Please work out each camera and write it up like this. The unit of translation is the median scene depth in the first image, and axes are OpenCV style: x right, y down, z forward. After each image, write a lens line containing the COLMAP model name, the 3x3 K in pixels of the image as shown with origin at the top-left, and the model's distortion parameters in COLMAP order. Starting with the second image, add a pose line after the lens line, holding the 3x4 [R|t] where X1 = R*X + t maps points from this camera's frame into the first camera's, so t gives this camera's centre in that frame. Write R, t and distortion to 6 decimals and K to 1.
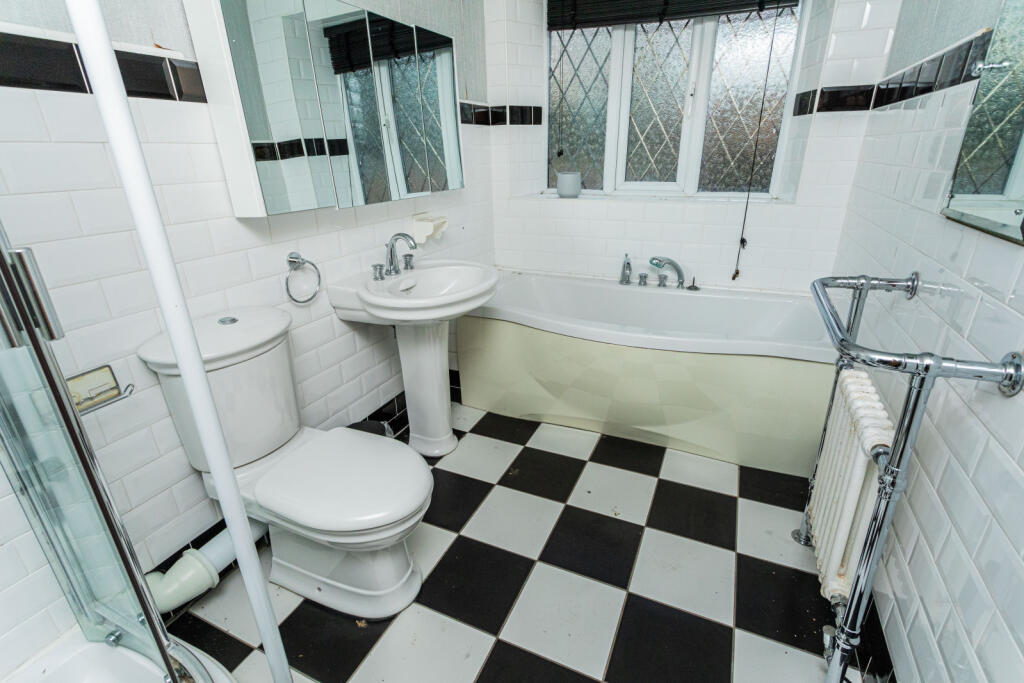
lens RADIAL K [[494.8, 0, 509.9], [0, 494.8, 340.2], [0, 0, 1]] dist [-0.001707, 0.008123]
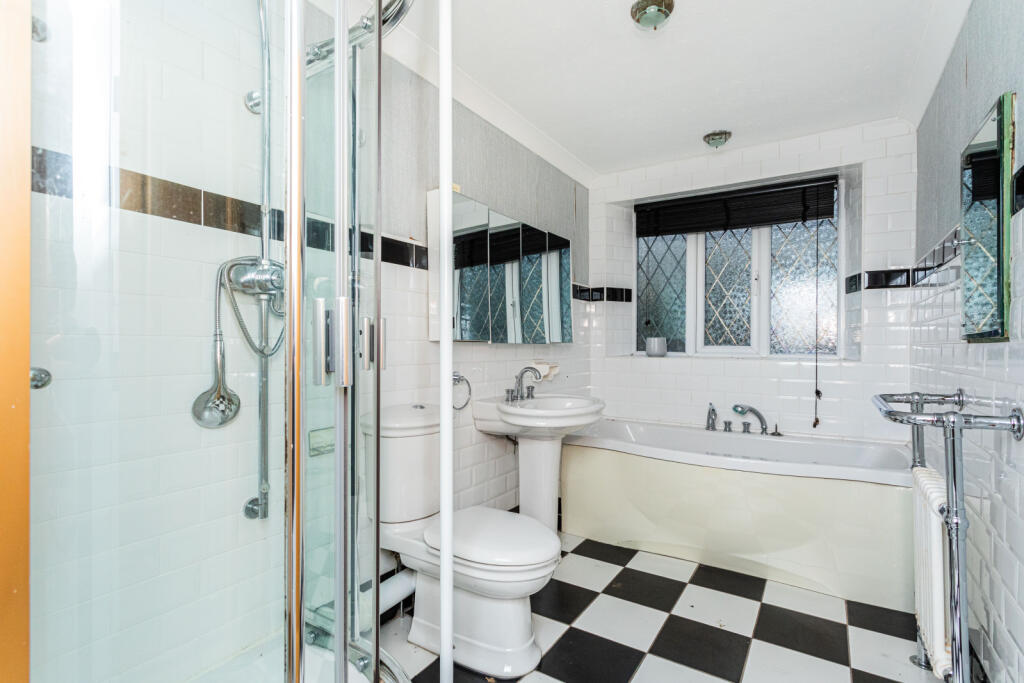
lens RADIAL K [[494.8, 0, 509.9], [0, 494.8, 340.2], [0, 0, 1]] dist [-0.001707, 0.008123]
pose [[0.988771, 0.020109, -0.148082, -0.066092], [-0.073458, 0.928328, -0.364432, 0.164580], [0.130140, 0.371217, 0.919381, -0.192894]]
